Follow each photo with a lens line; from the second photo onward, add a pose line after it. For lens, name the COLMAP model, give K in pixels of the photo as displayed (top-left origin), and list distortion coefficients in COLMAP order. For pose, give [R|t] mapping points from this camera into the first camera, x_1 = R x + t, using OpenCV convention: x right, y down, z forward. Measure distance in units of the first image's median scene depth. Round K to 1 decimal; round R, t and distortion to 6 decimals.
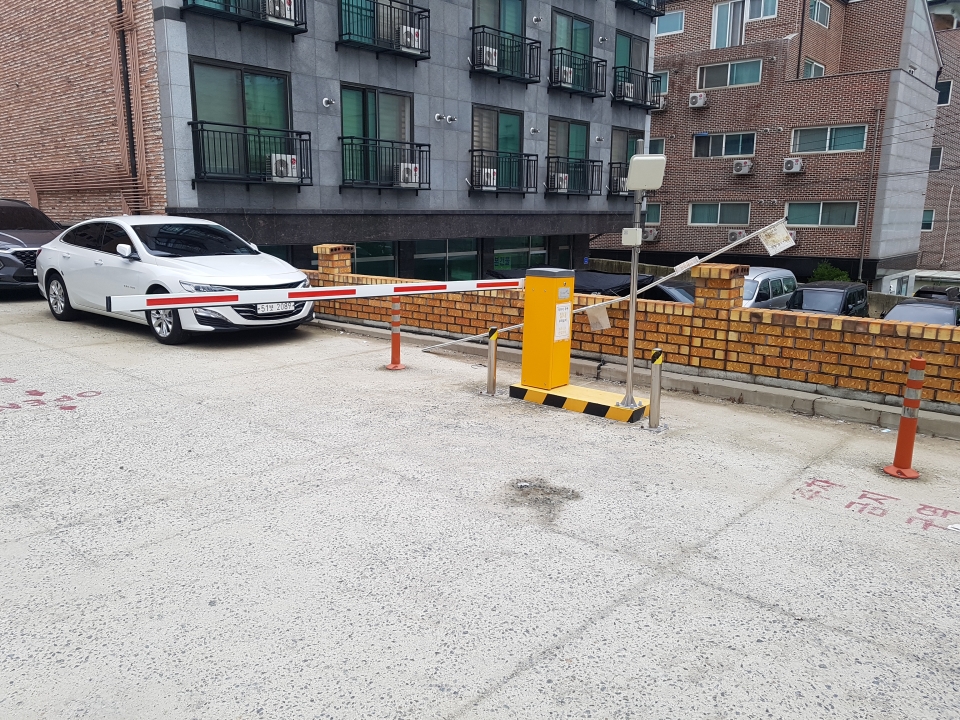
lens RADIAL K [[749.1, 0, 465.1], [0, 749.1, 360.7], [0, 0, 1]] dist [0.007330, 0.000417]
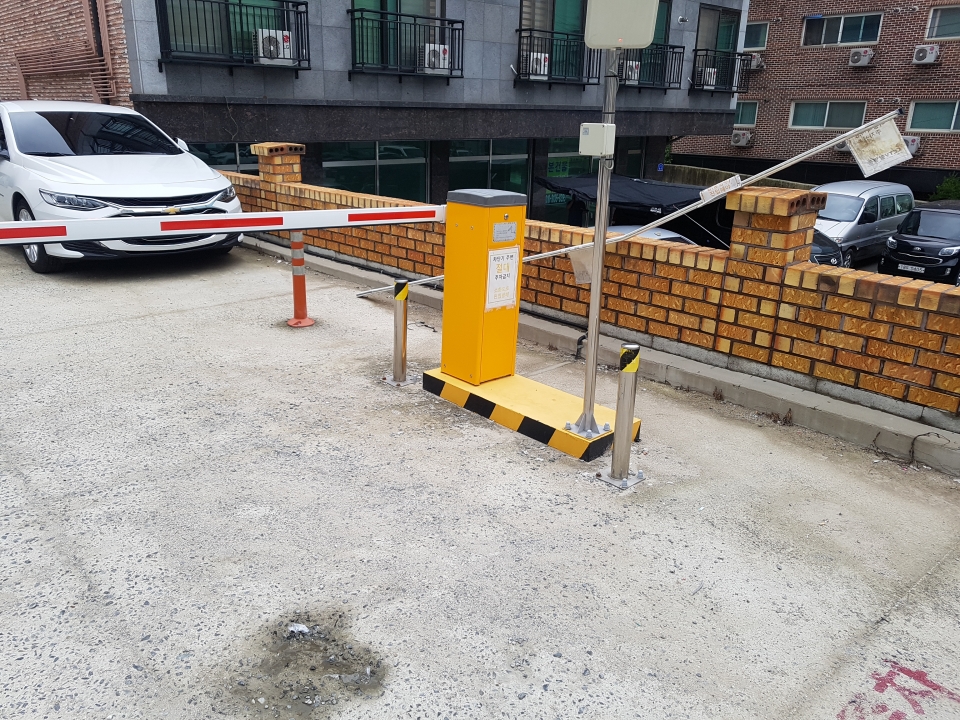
lens RADIAL K [[746.6, 0, 468.4], [0, 746.6, 360.1], [0, 0, 1]] dist [-0.005945, 0.016379]
pose [[0.993082, 0.050000, -0.106248, 0.145685], [-0.036136, 0.991035, 0.128619, -0.053891], [0.111726, -0.123890, 0.985986, 0.322567]]
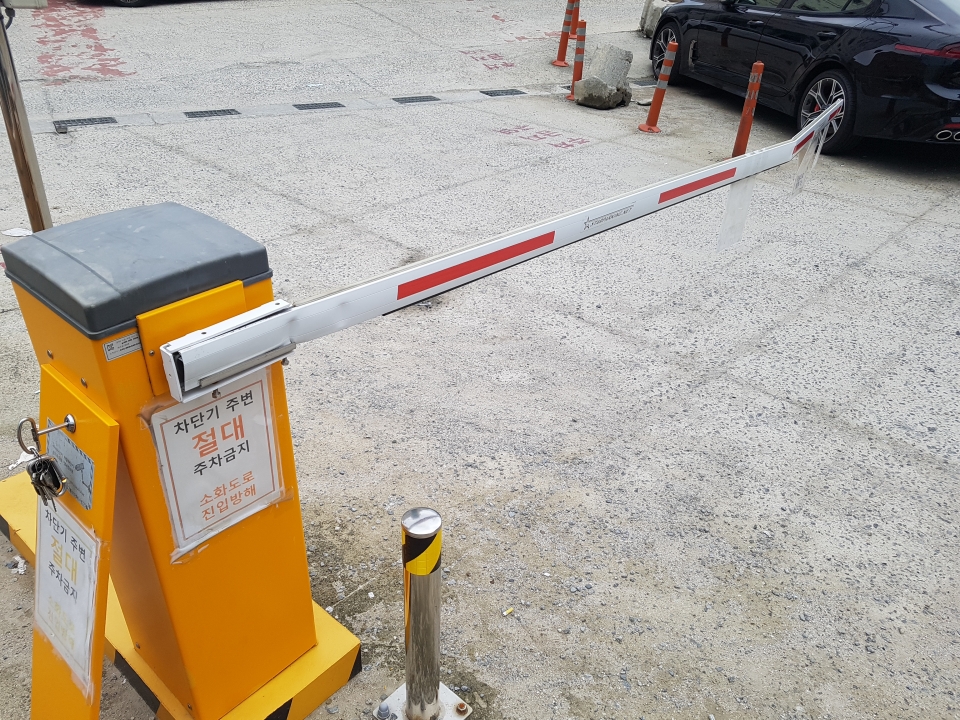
lens RADIAL K [[749.1, 0, 465.1], [0, 749.1, 360.7], [0, 0, 1]] dist [0.007330, 0.000417]
pose [[-0.998693, -0.048659, -0.015617, 0.027098], [-0.046602, 0.741728, 0.669080, -0.198007], [-0.020973, 0.668933, -0.743026, 0.991092]]
